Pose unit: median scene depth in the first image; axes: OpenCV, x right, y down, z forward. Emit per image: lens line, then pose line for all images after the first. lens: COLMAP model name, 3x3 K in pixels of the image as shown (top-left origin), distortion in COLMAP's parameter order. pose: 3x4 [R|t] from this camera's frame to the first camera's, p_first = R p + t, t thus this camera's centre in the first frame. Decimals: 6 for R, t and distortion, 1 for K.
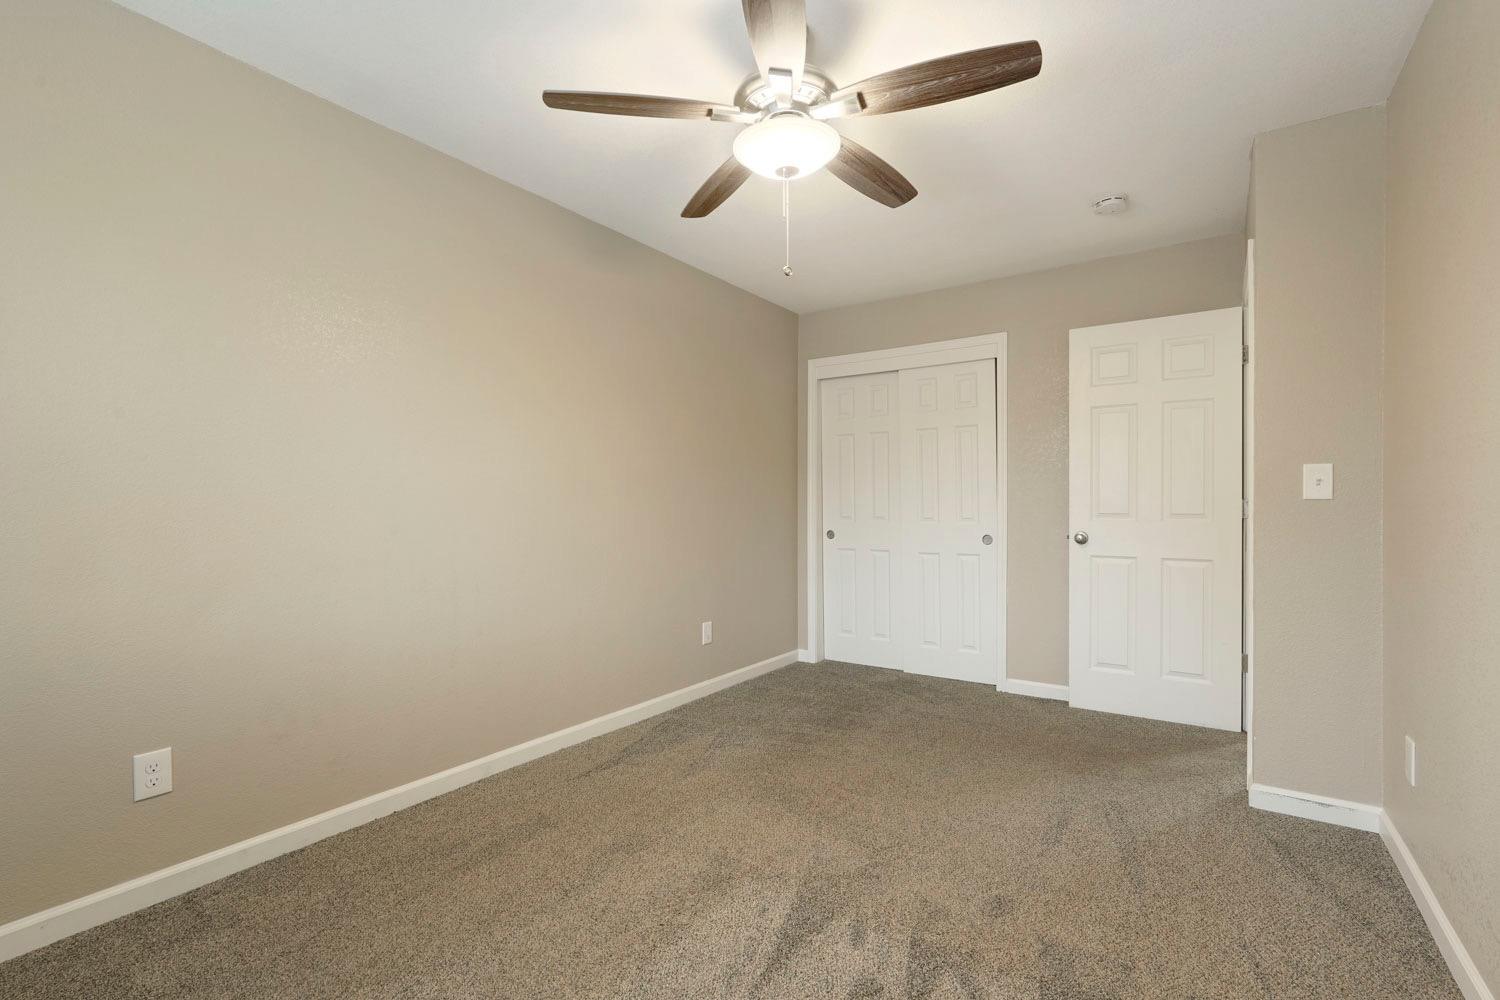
lens RADIAL K [[673.7, 0, 753.7], [0, 673.7, 495.4], [0, 0, 1]] dist [-0.004549, 0.000407]
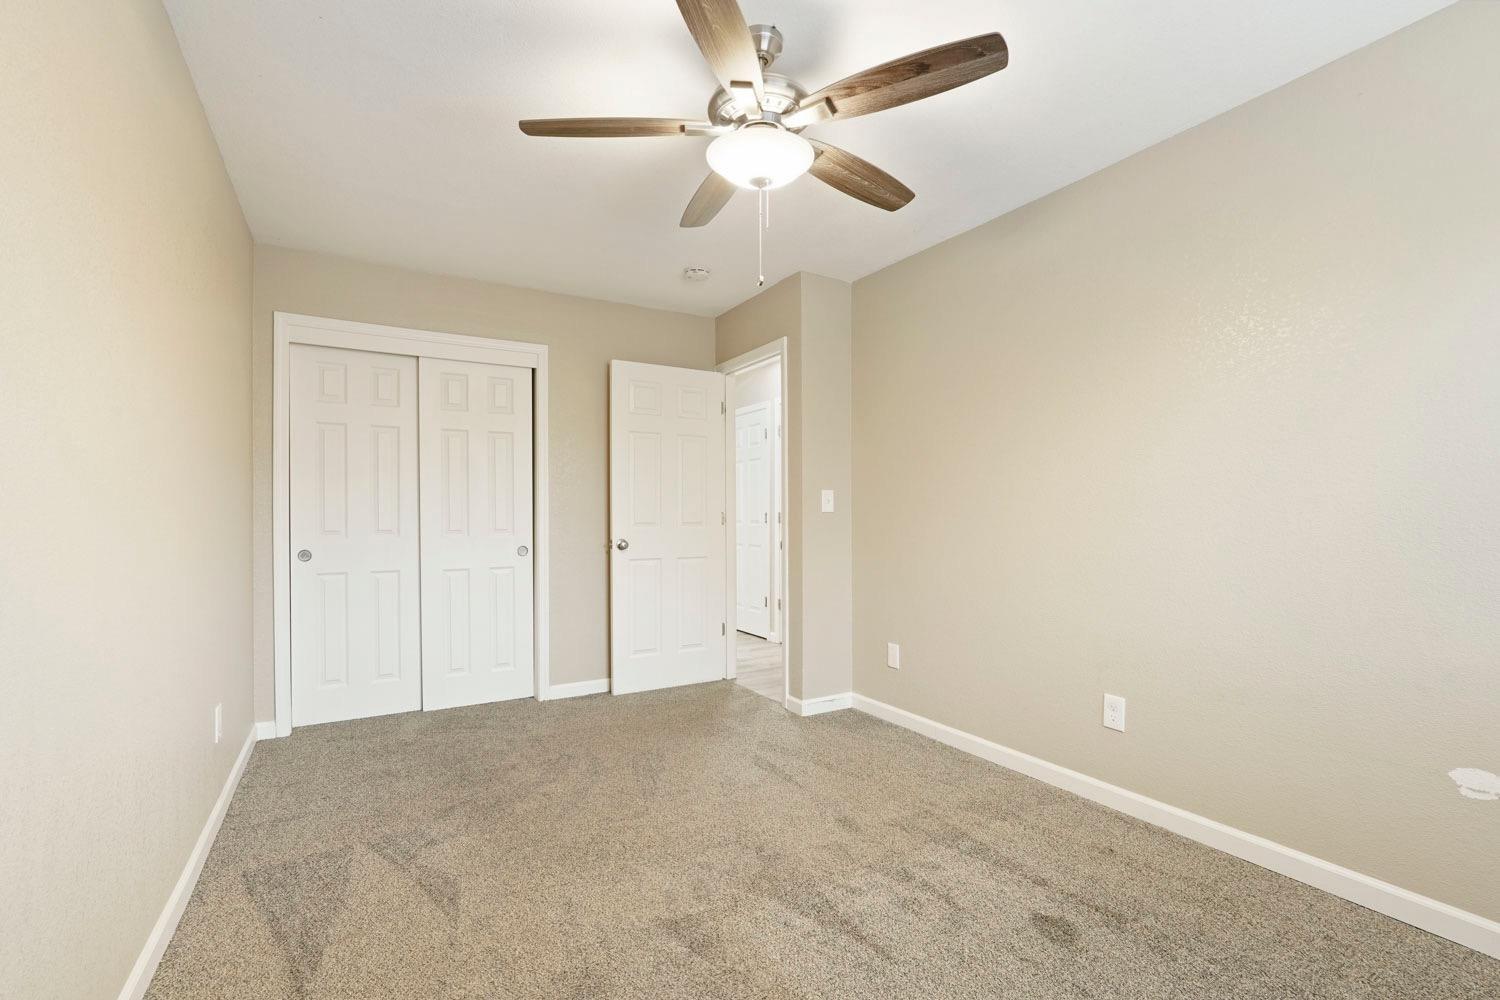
lens RADIAL K [[677.8, 0, 753.8], [0, 677.8, 508.5], [0, 0, 1]] dist [-0.017444, 0.009282]
pose [[0.411552, 0.007040, 0.911359, -0.543881], [-0.012610, 0.999918, -0.002029, 0.001420], [-0.911299, -0.010657, 0.411607, 0.376179]]
